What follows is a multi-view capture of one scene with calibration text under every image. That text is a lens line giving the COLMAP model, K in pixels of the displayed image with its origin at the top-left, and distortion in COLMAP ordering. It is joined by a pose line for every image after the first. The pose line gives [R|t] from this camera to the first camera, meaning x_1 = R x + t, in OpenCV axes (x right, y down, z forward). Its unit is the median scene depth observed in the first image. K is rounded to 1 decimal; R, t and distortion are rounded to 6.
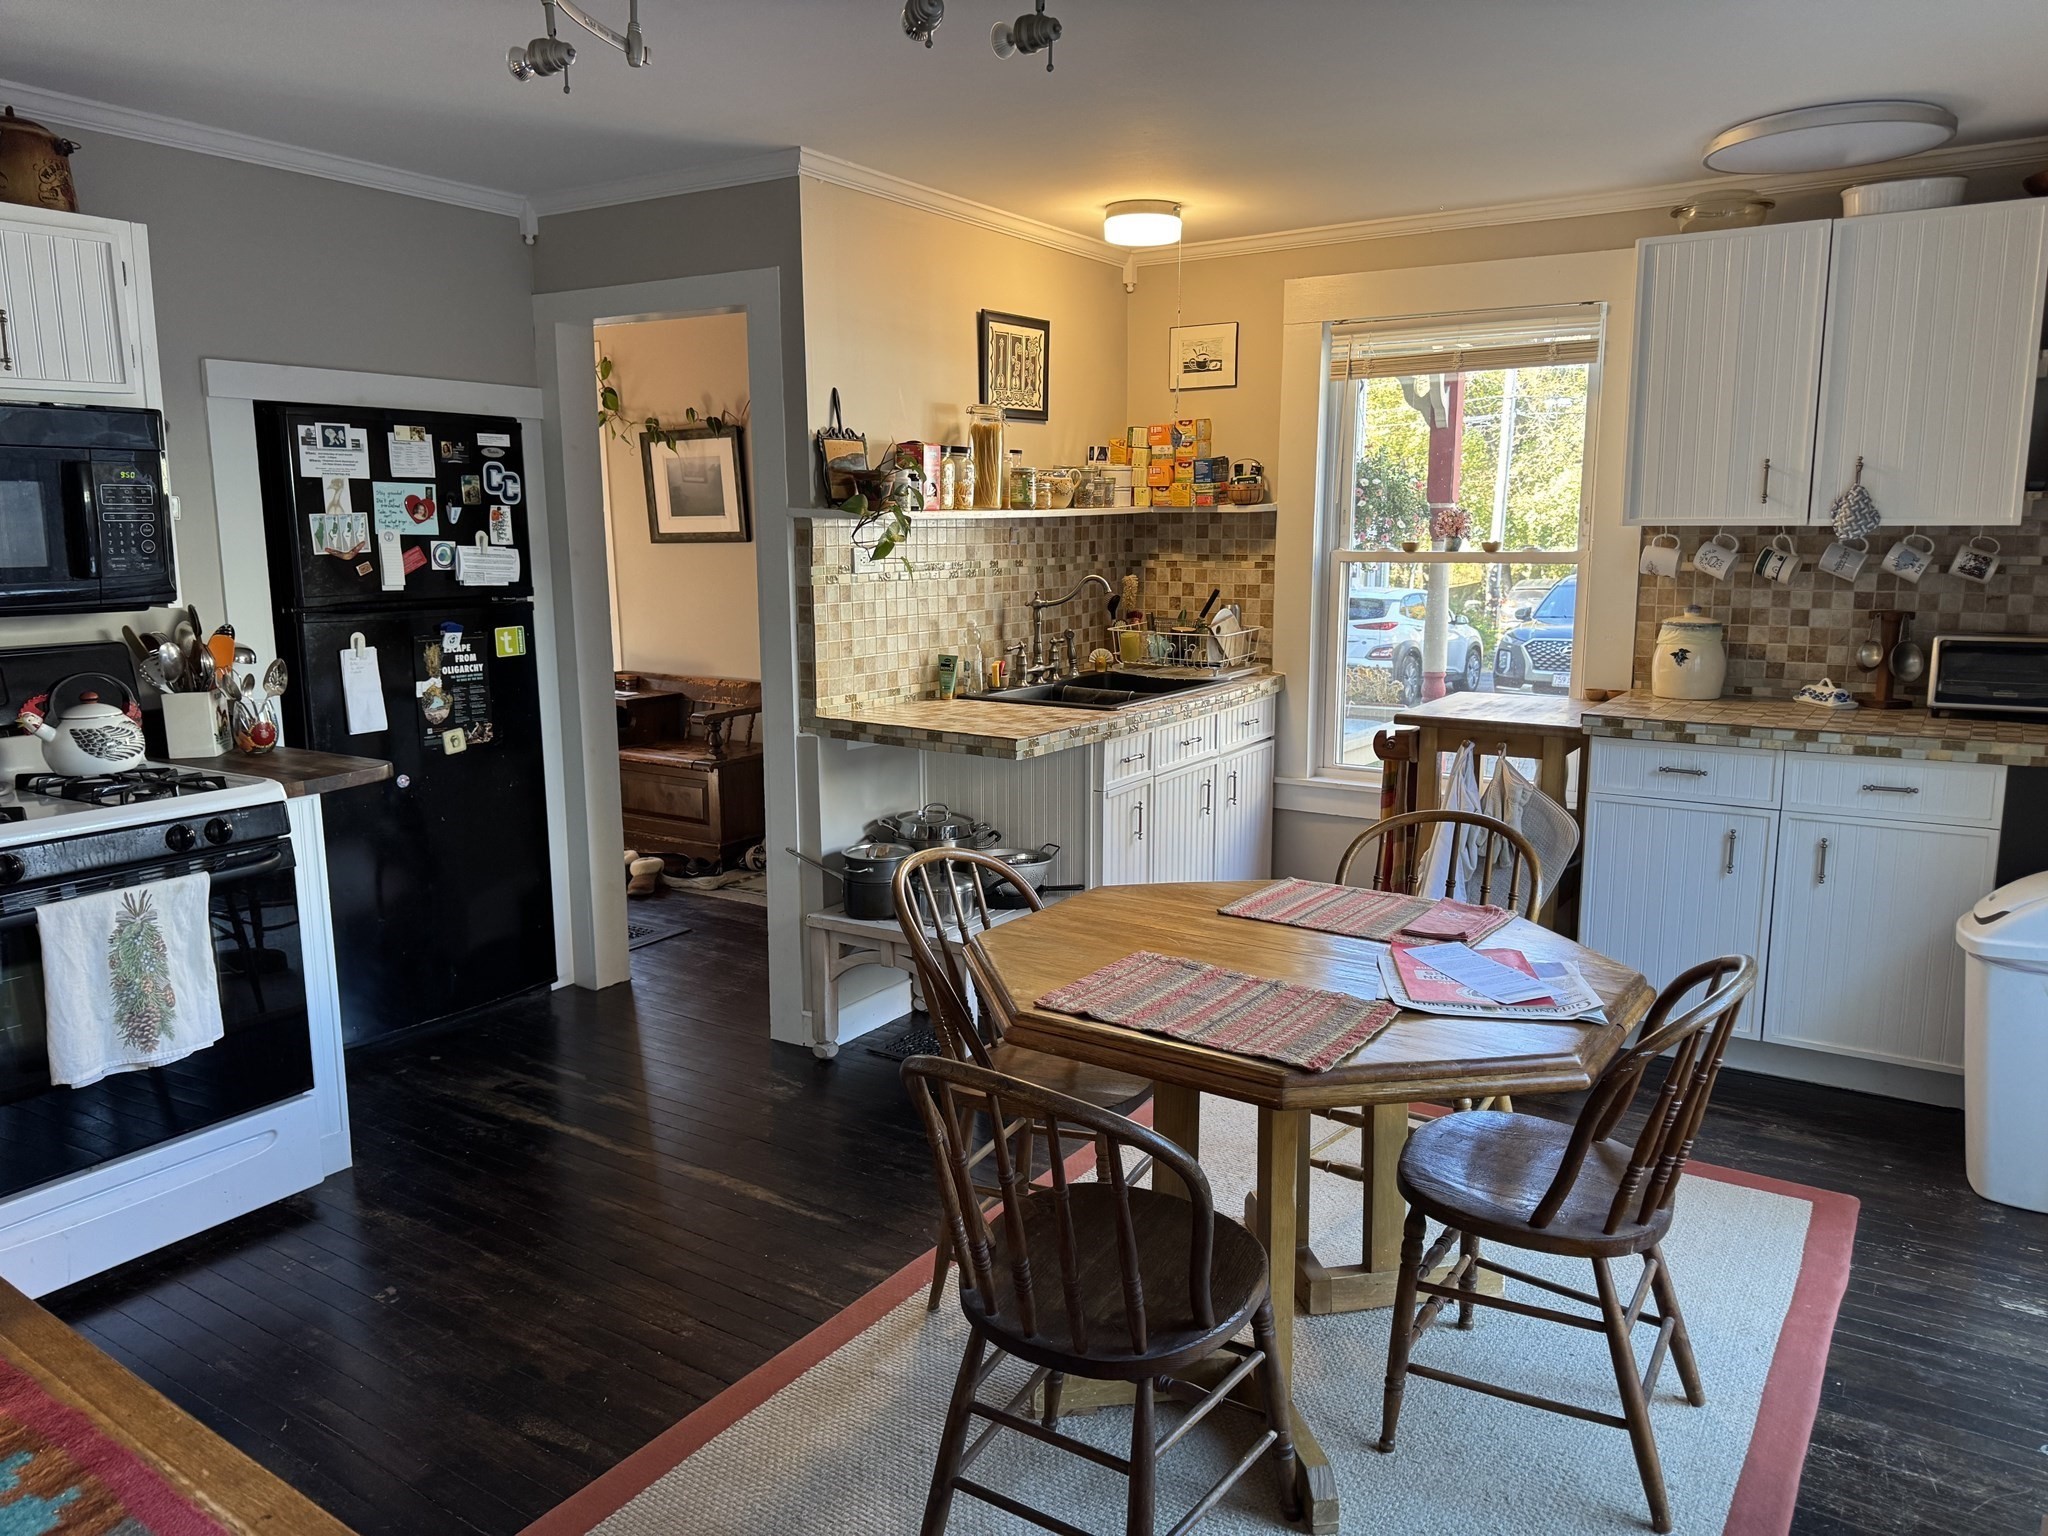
lens RADIAL K [[1440.6, 0, 1024.1], [0, 1440.6, 763.4], [0, 0, 1]] dist [0.023888, -0.023806]
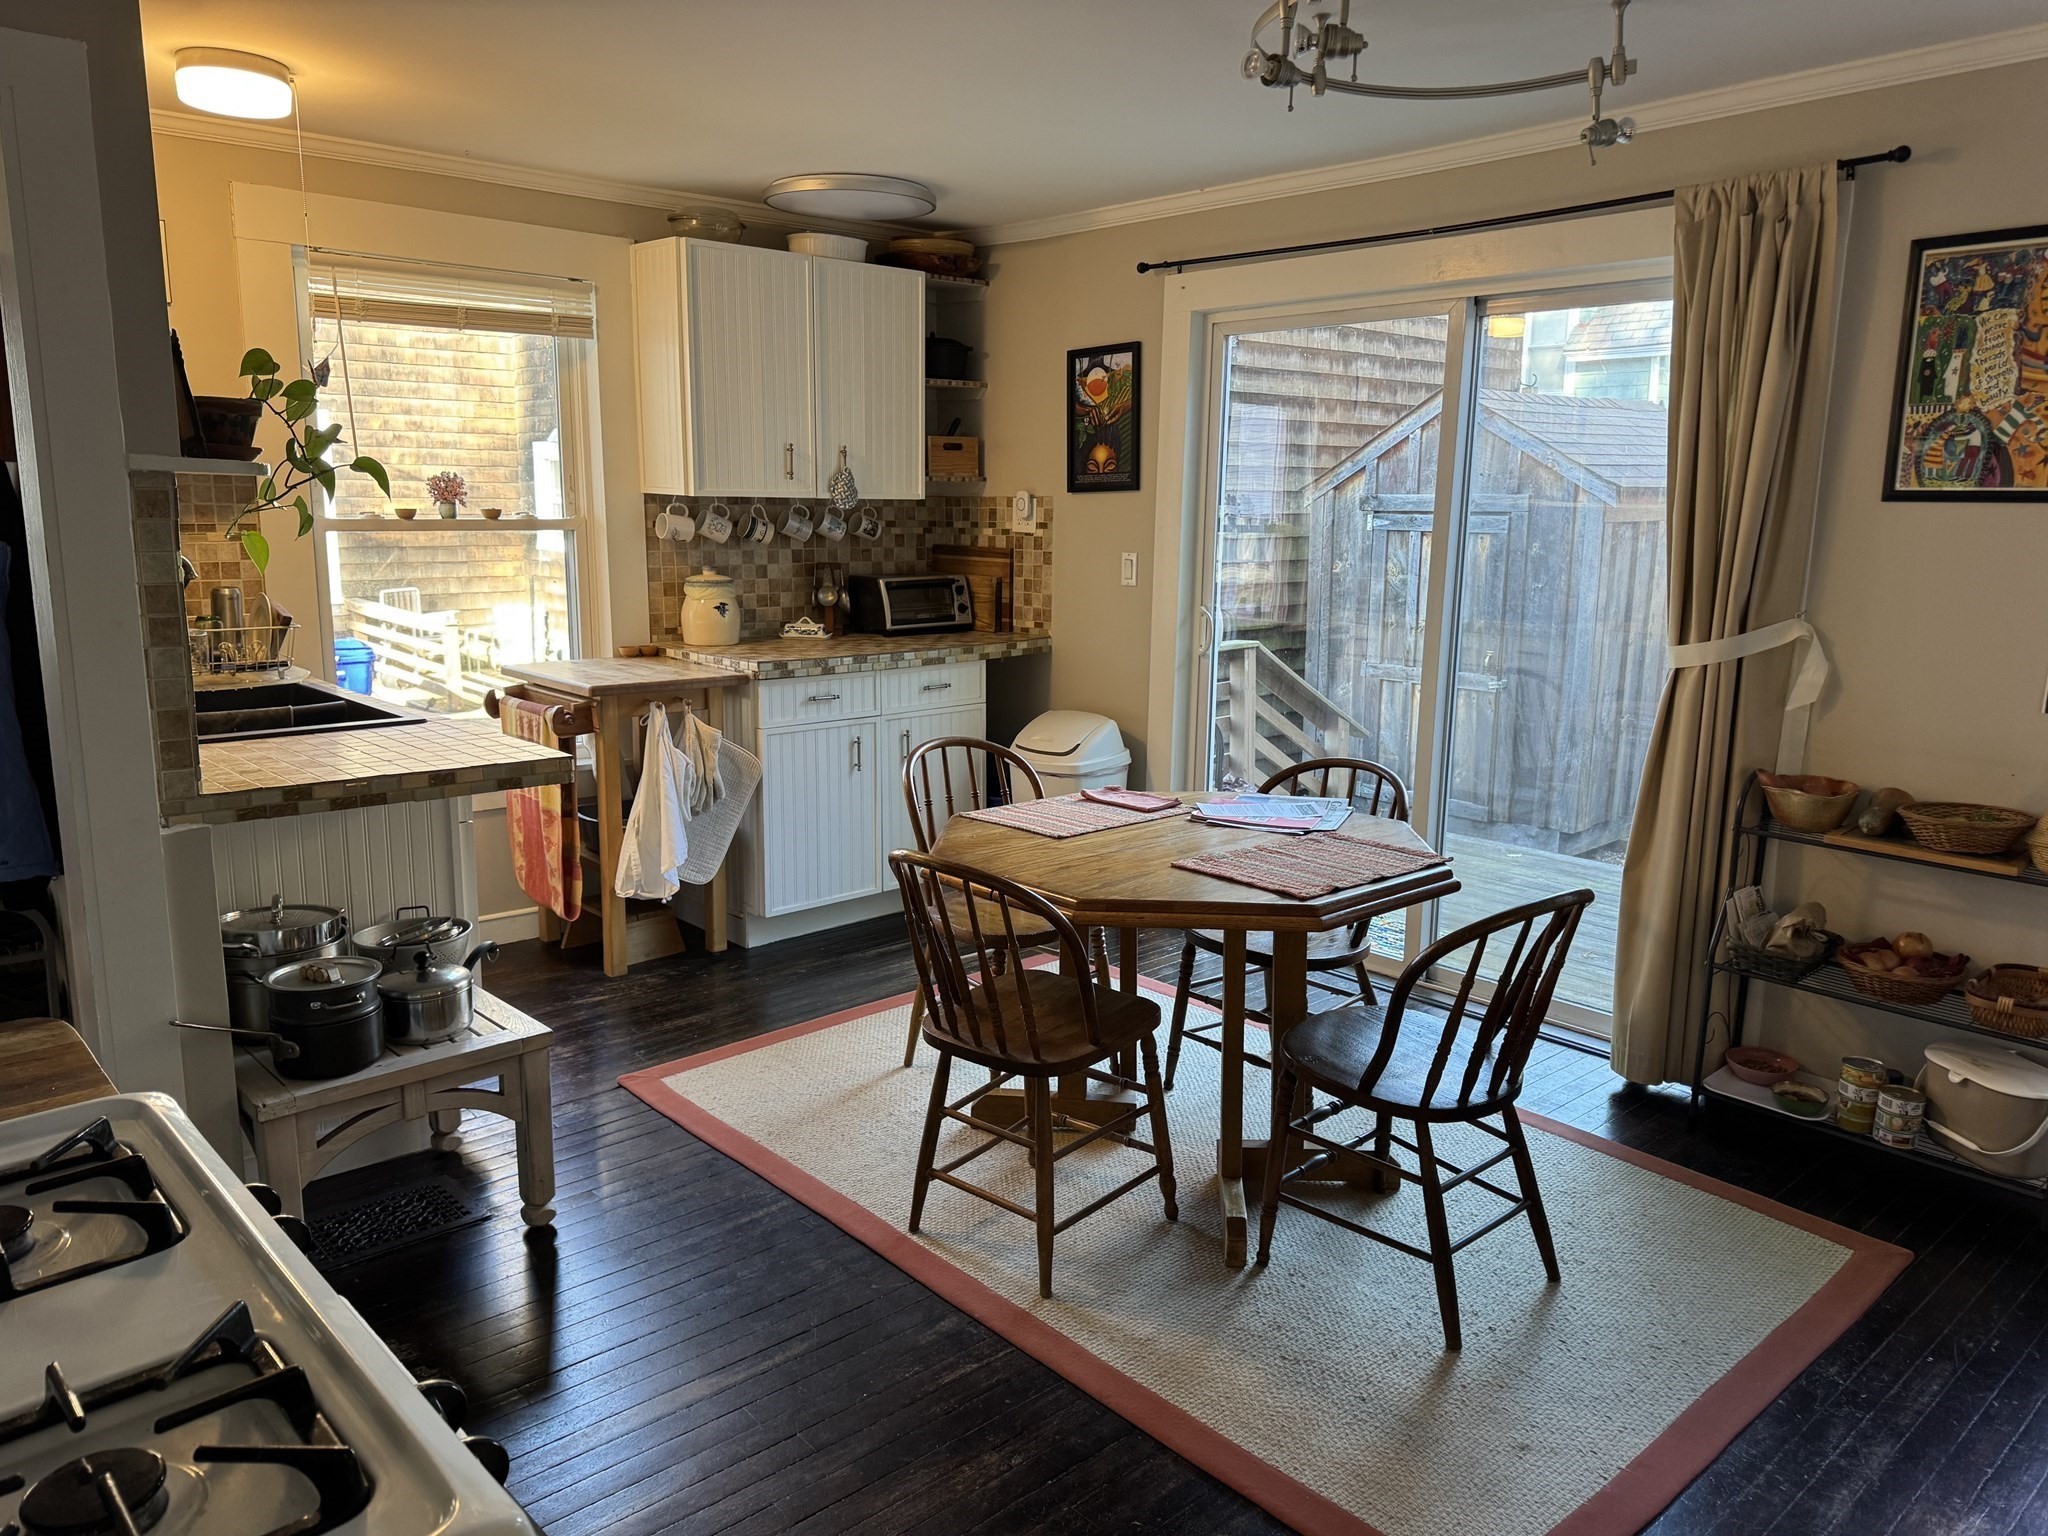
lens RADIAL K [[1440.6, 0, 1024.9], [0, 1440.6, 772.8], [0, 0, 1]] dist [0.023888, -0.023806]
pose [[0.223934, -0.173708, 0.958999, -0.649023], [0.144486, 0.979032, 0.143598, -0.078094], [-0.963835, 0.106405, 0.244337, 0.504484]]
